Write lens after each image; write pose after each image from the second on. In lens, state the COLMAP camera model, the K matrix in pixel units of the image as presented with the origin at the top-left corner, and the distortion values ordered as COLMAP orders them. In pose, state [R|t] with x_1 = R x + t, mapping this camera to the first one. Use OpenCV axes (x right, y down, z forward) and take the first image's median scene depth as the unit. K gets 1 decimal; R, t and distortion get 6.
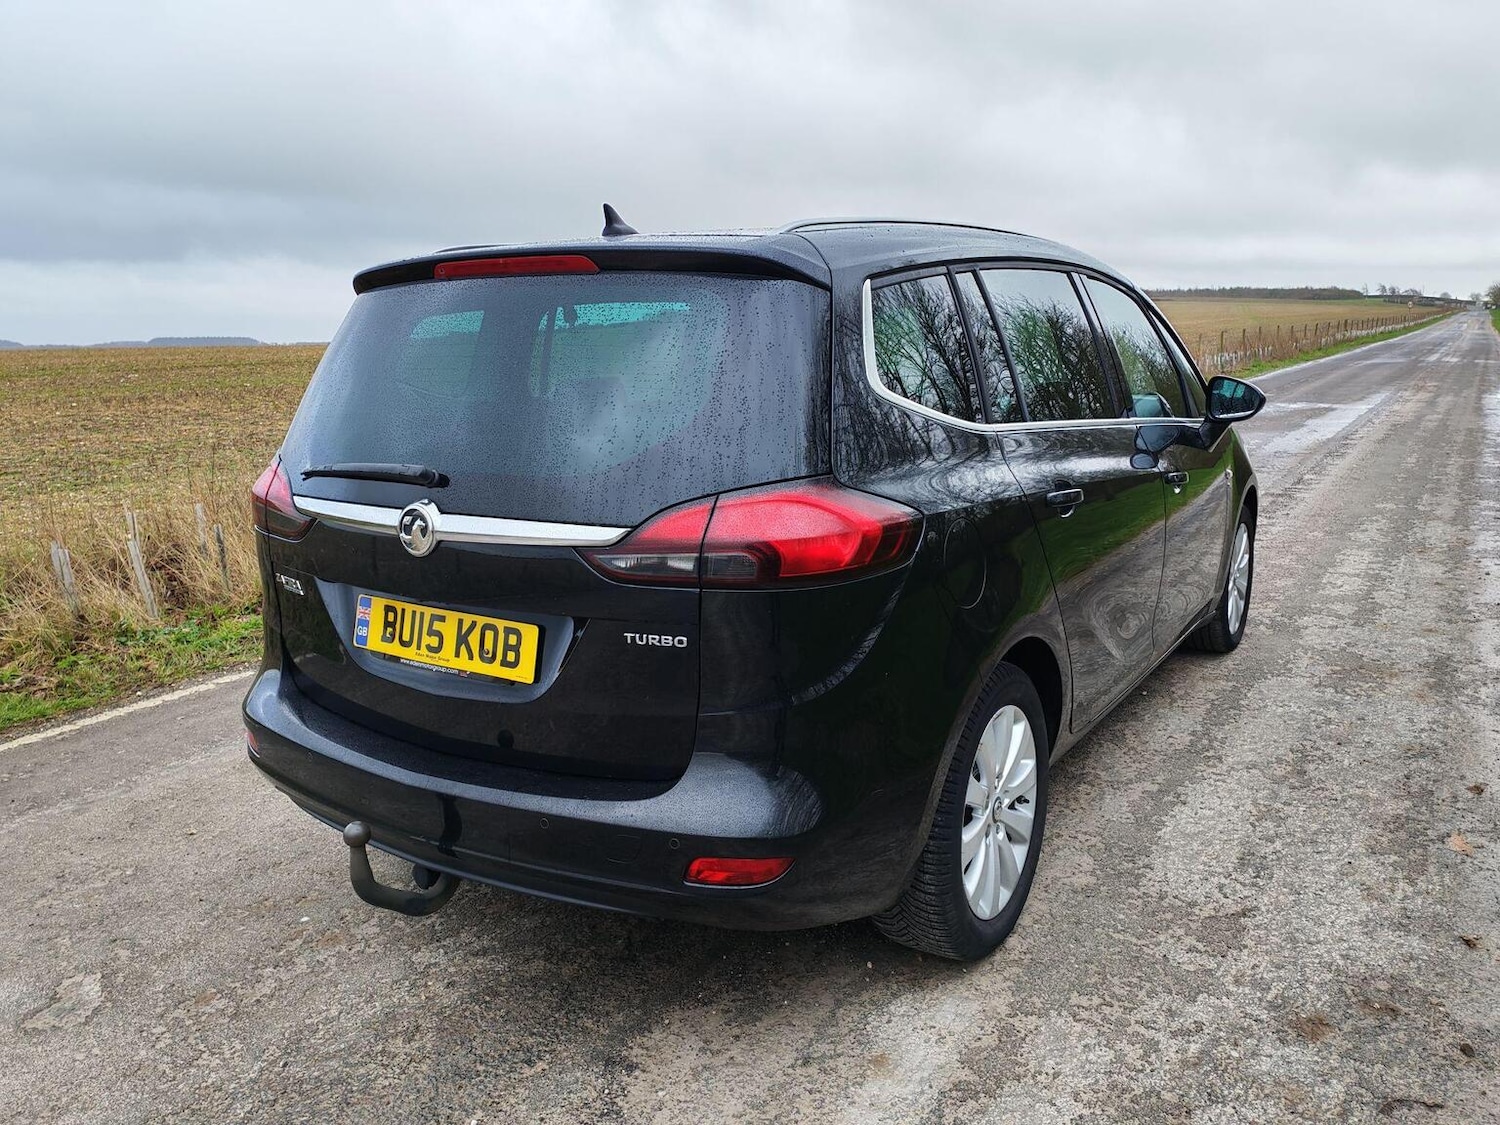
lens RADIAL K [[1117.1, 0, 751.1], [0, 1117.1, 551.8], [0, 0, 1]] dist [0.089011, -0.108549]
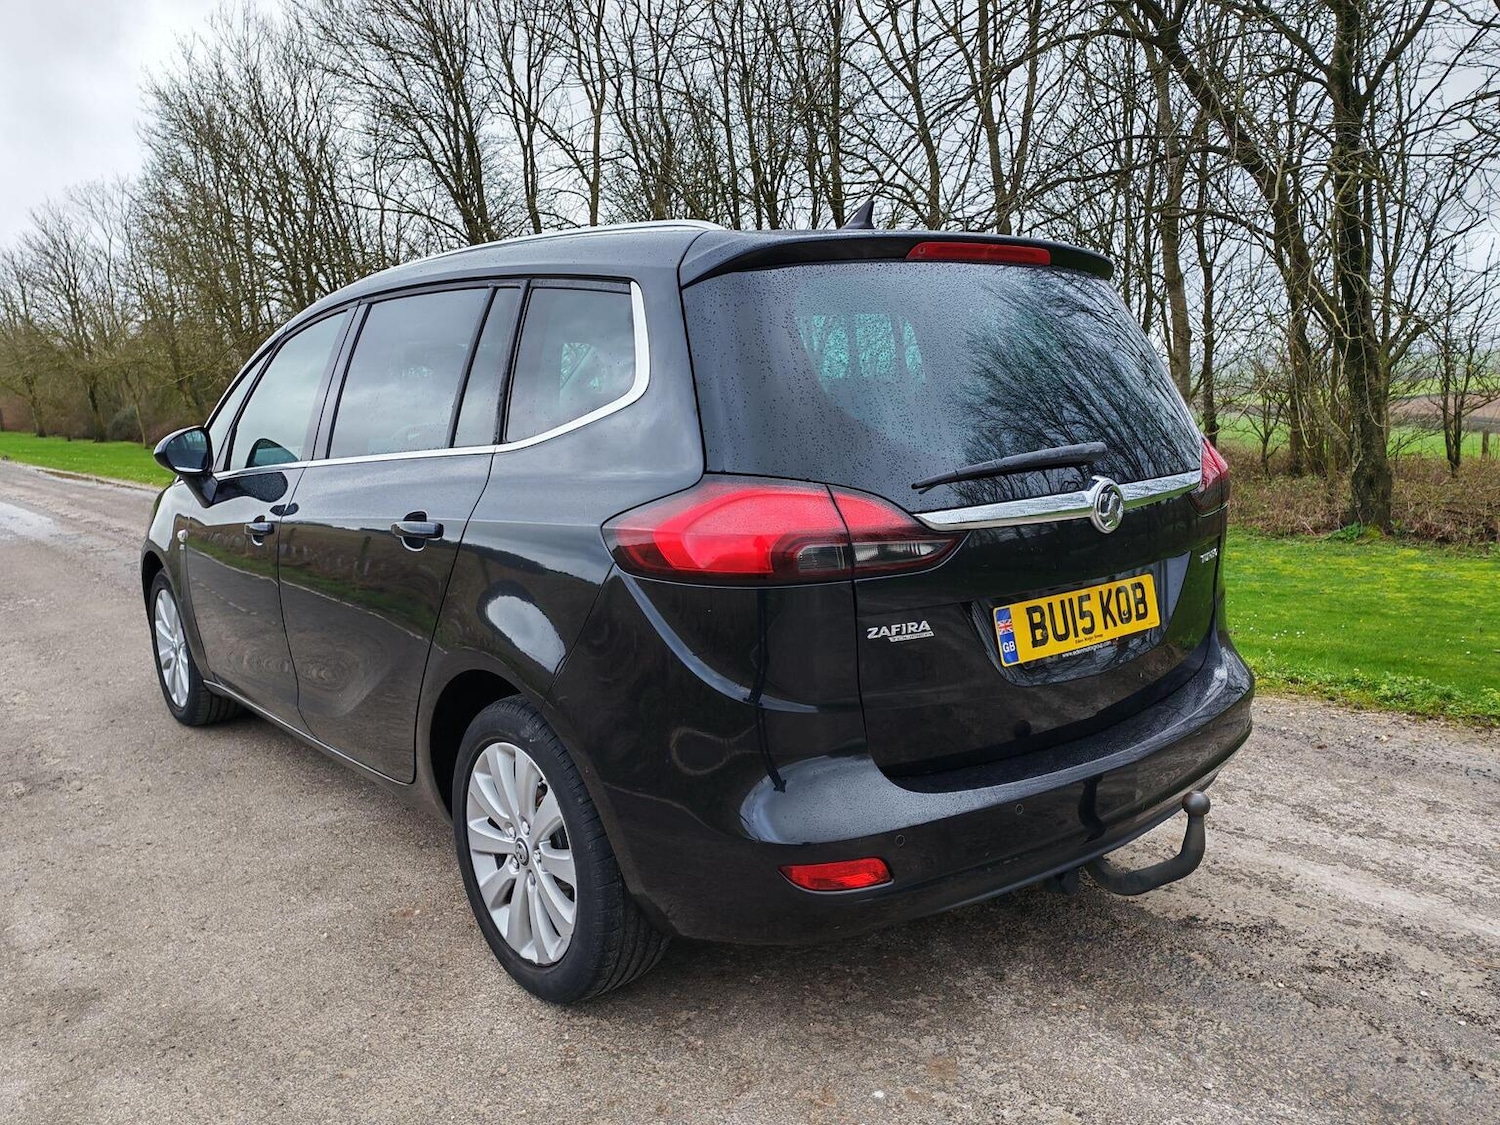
lens RADIAL K [[1110.8, 0, 734.9], [0, 1110.8, 576.6], [0, 0, 1]] dist [0.082873, -0.098559]
pose [[0.315183, -0.155759, 0.936162, -1.240086], [0.213499, 0.972791, 0.089973, -0.109002], [-0.924704, 0.171512, 0.339862, 0.908491]]
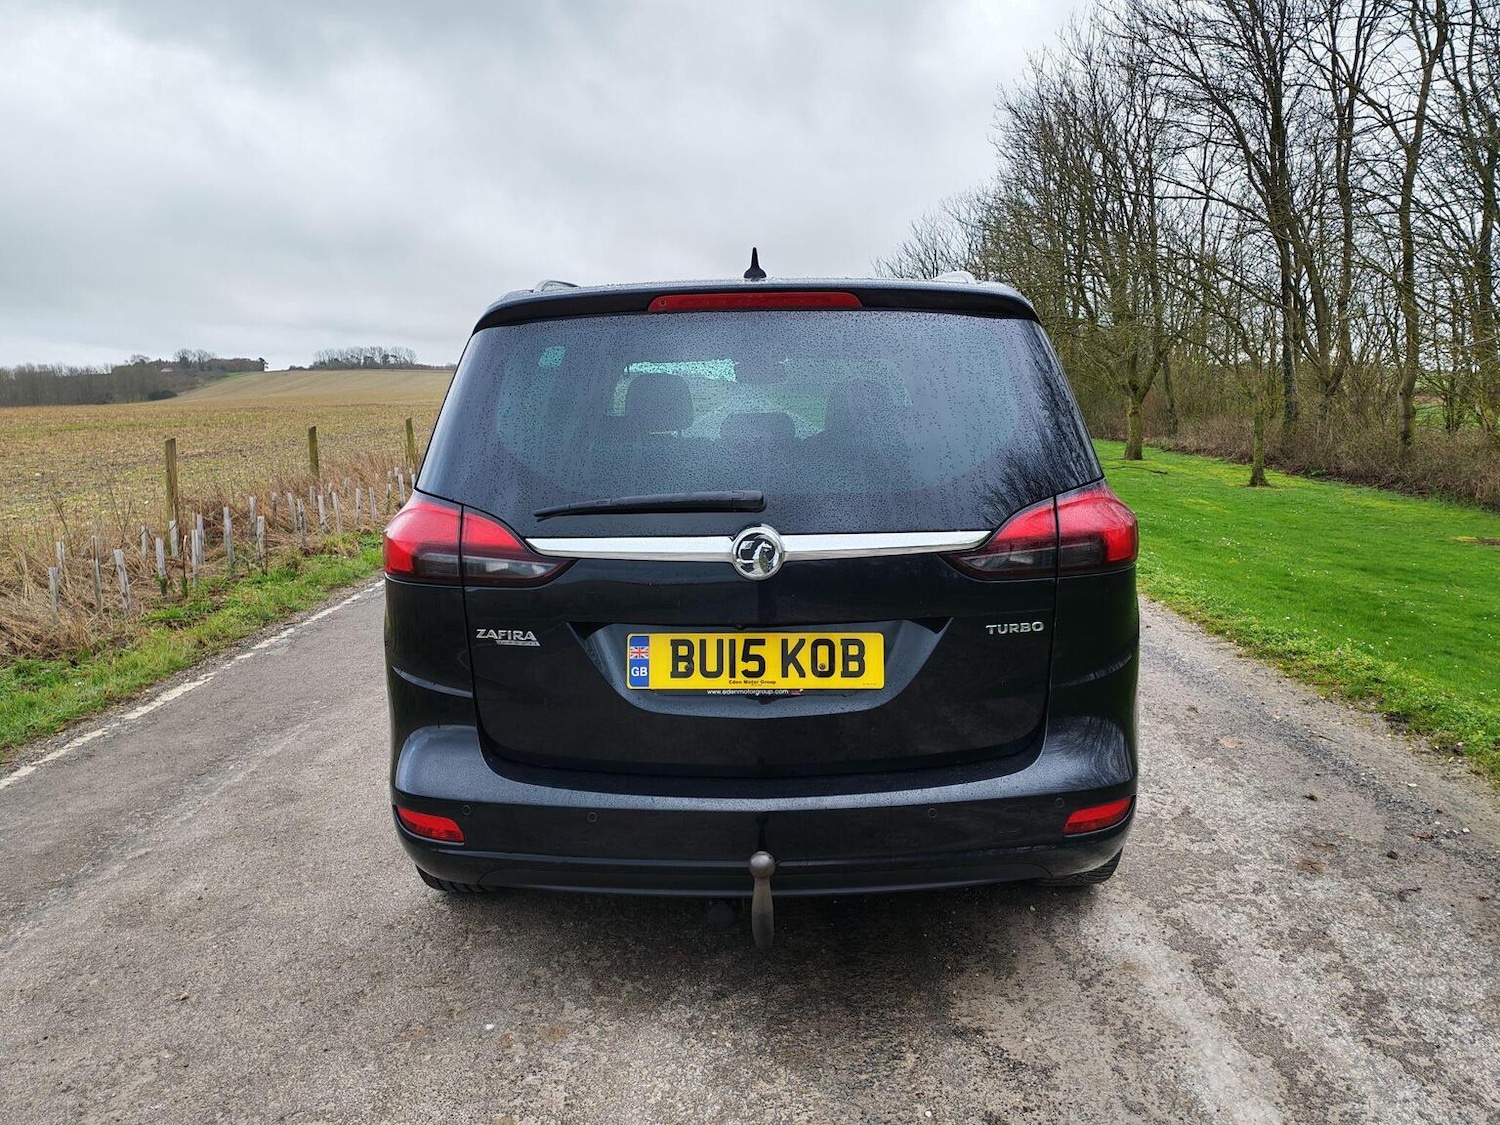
lens RADIAL K [[1117.1, 0, 751.1], [0, 1117.1, 551.8], [0, 0, 1]] dist [0.089011, -0.108549]
pose [[0.847643, -0.070355, 0.525882, -0.768526], [0.103296, 0.994086, -0.033505, 0.011131], [-0.520415, 0.082722, 0.849897, 0.140318]]
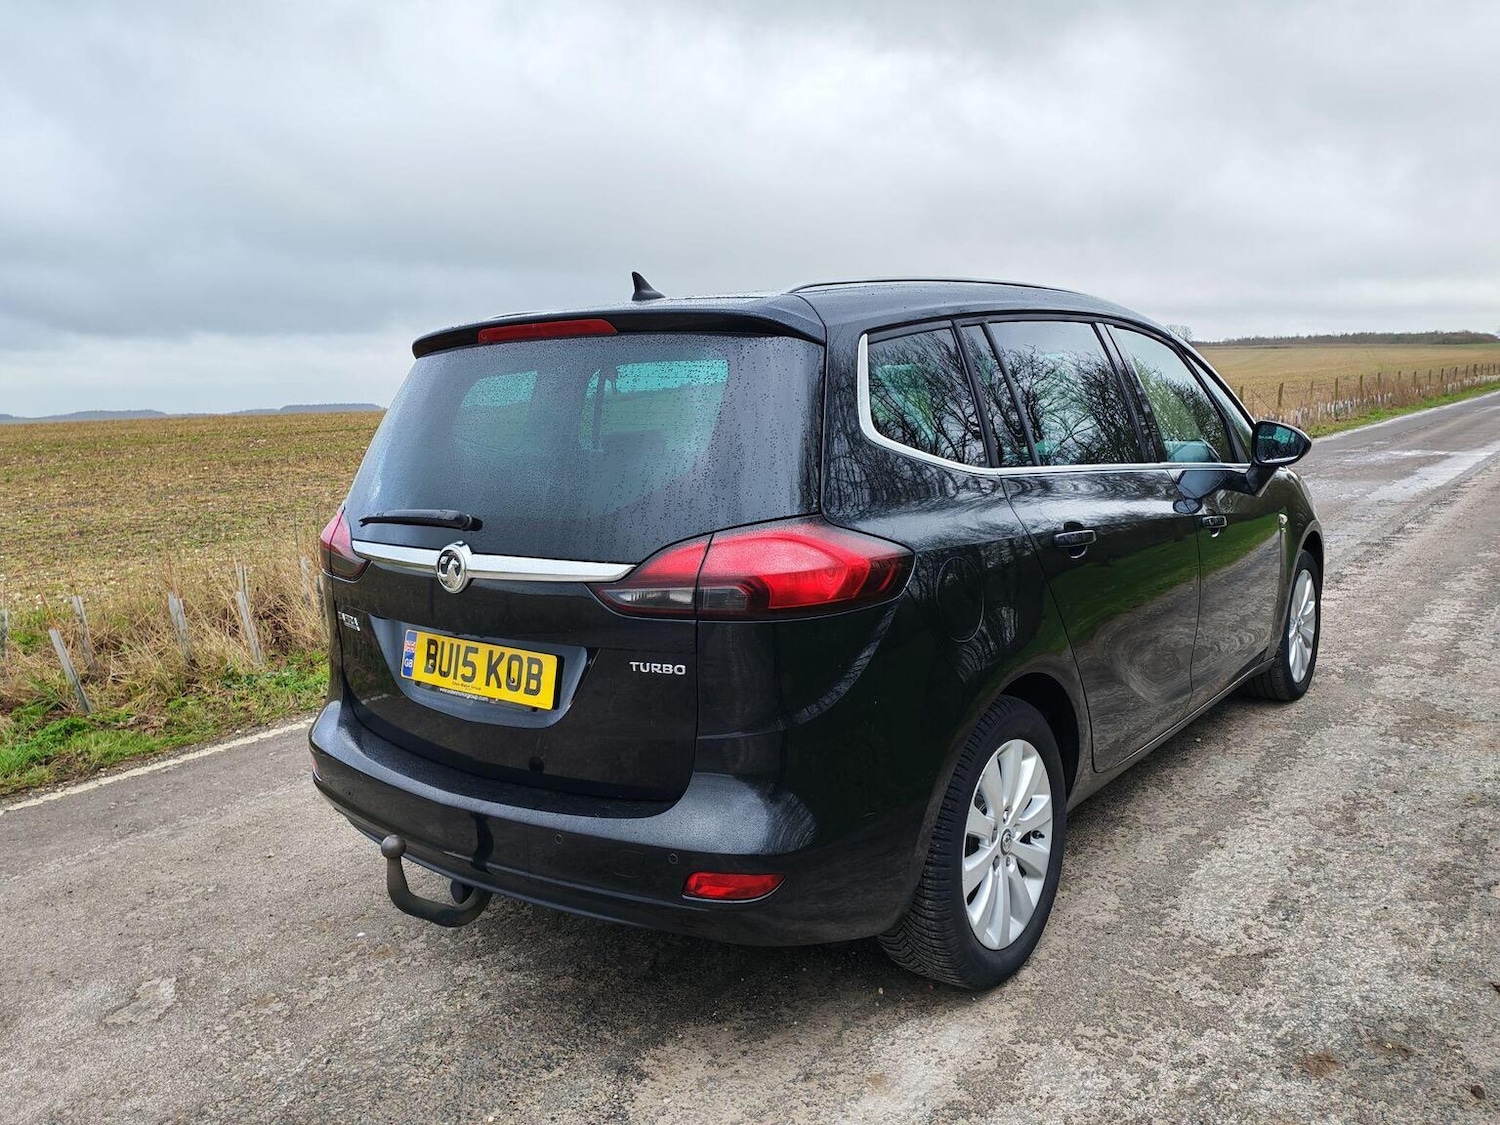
lens RADIAL K [[1119.3, 0, 746.4], [0, 1119.3, 552.1], [0, 0, 1]] dist [0.084144, -0.101901]
pose [[0.995518, -0.004993, -0.094438, 0.087119], [0.000311, 0.998772, -0.049532, 0.017404], [0.094569, 0.049281, 0.994298, -0.063429]]
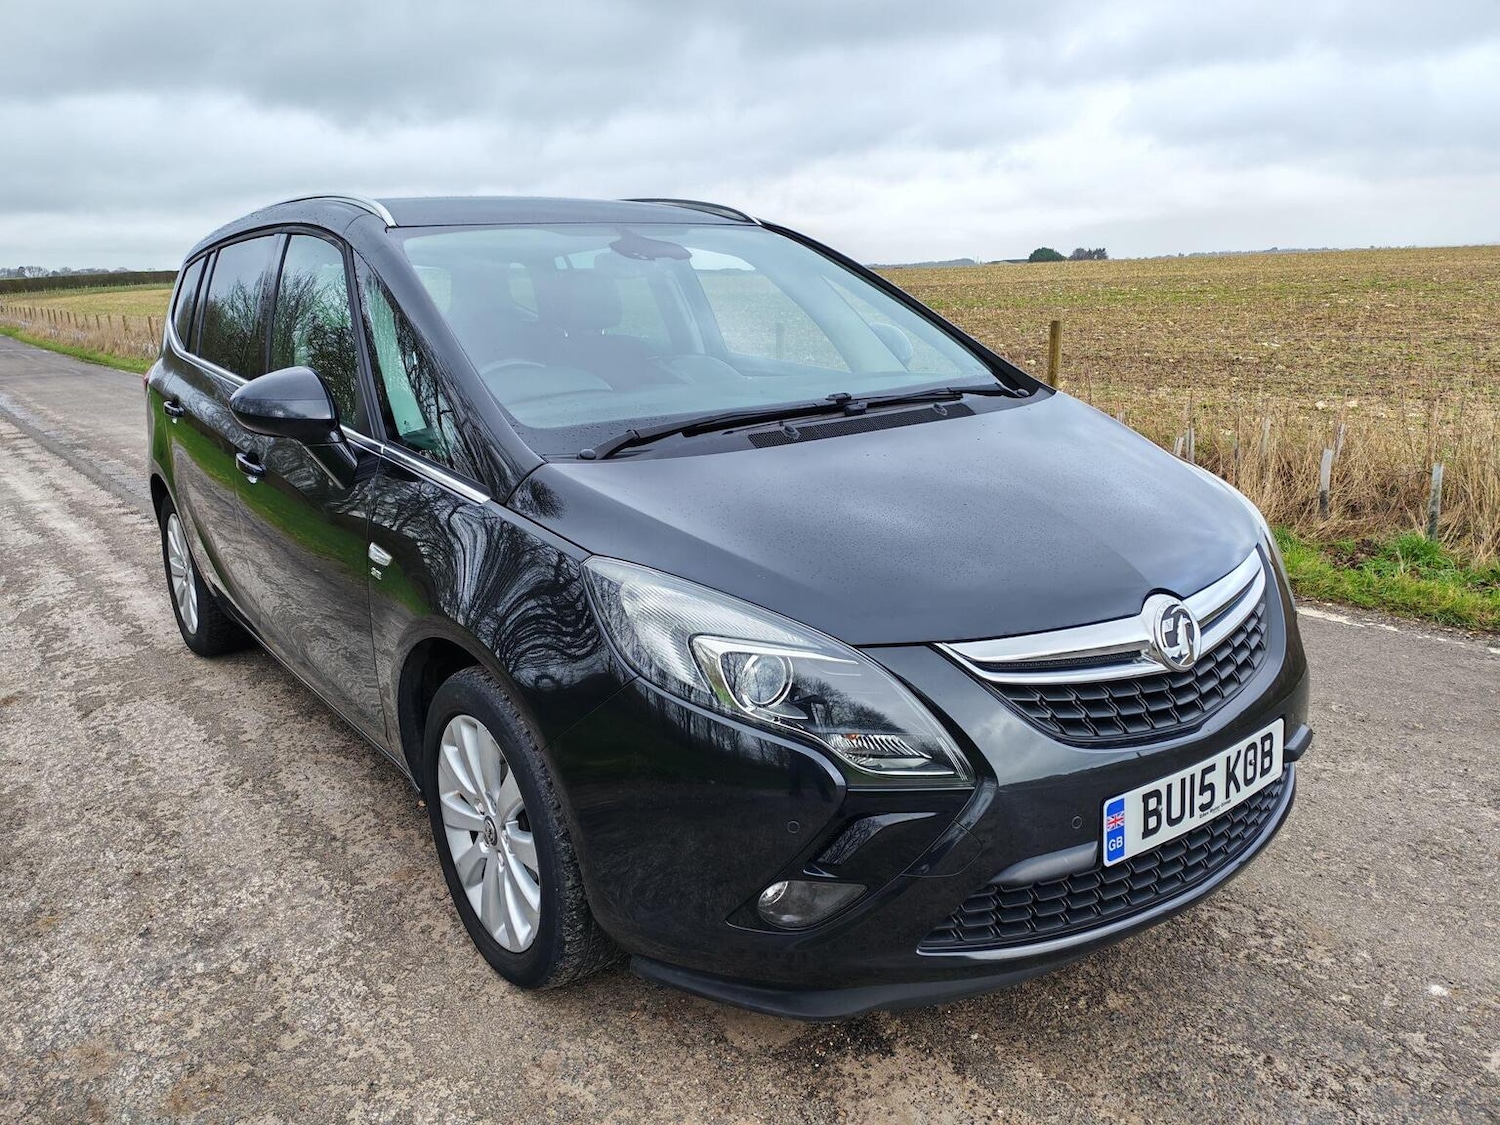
lens RADIAL K [[1119.3, 0, 746.4], [0, 1119.3, 552.1], [0, 0, 1]] dist [0.084144, -0.101901]
pose [[-0.341065, 0.254748, -0.904864, 1.609330], [-0.135932, 0.939098, 0.315622, -0.507369], [0.930160, 0.230647, -0.285665, 2.465393]]
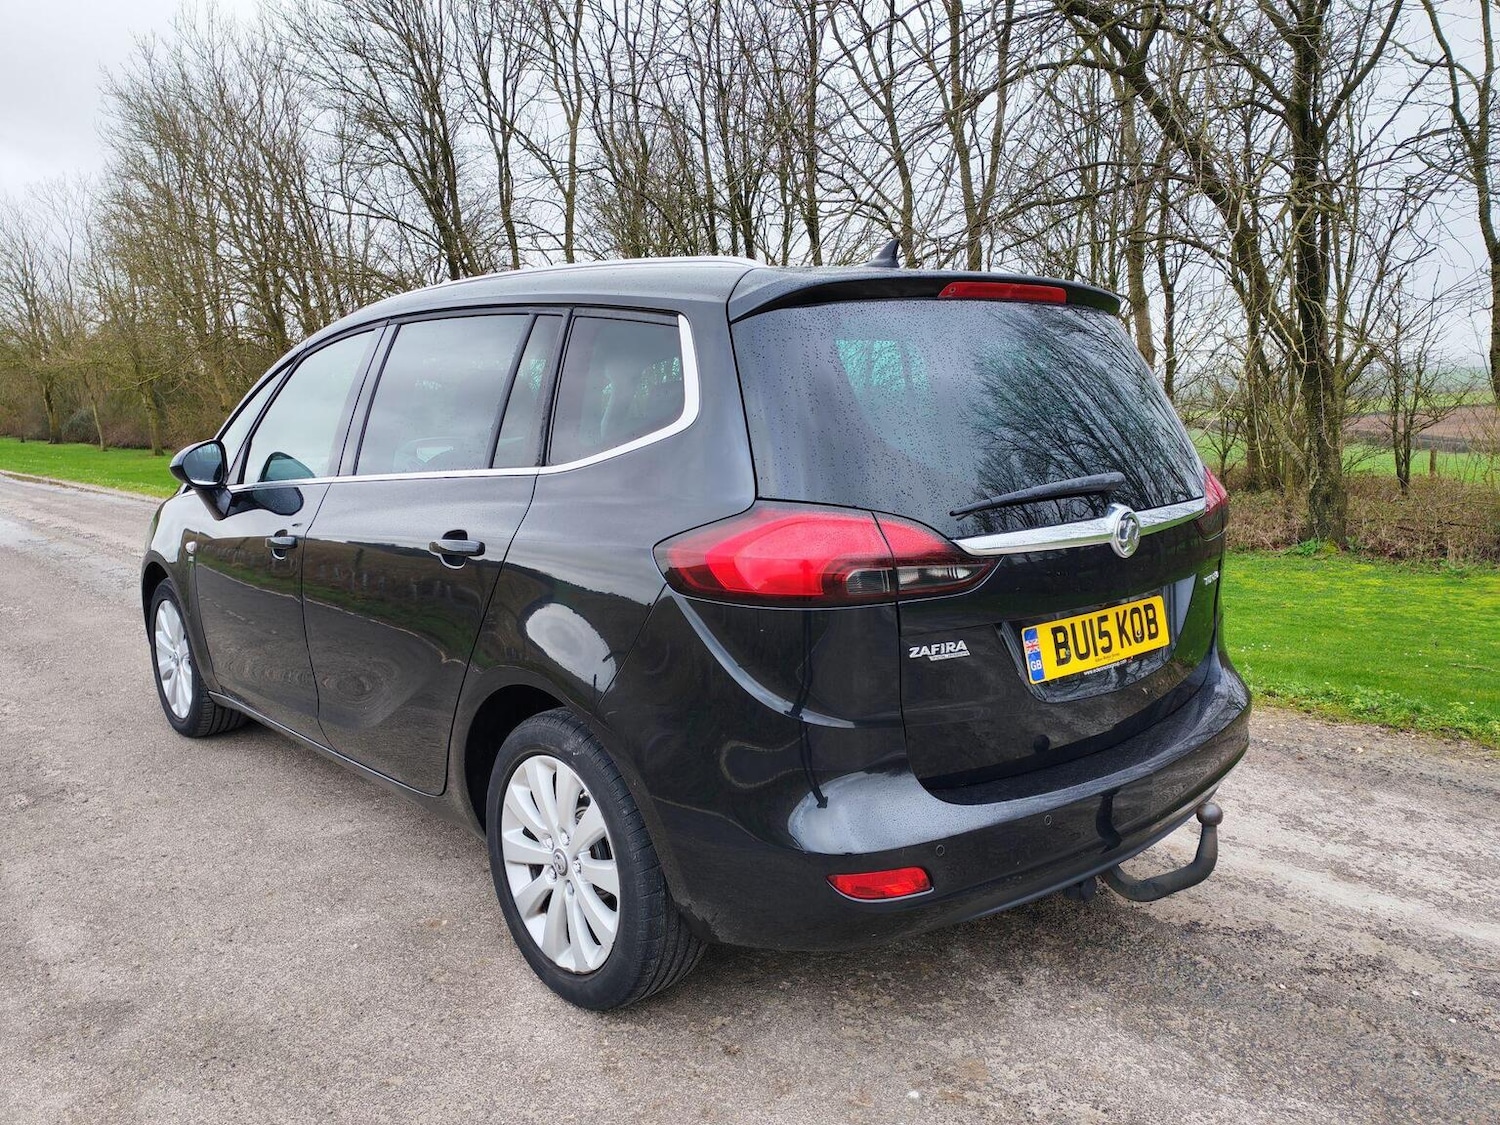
lens RADIAL K [[1108.7, 0, 750.0], [0, 1108.7, 562.5], [0, 0, 1]] dist [0.078447, -0.091053]
pose [[0.274983, -0.134818, 0.951950, -1.294533], [0.202951, 0.975949, 0.079592, -0.135818], [-0.939785, 0.171313, 0.295731, 0.952159]]
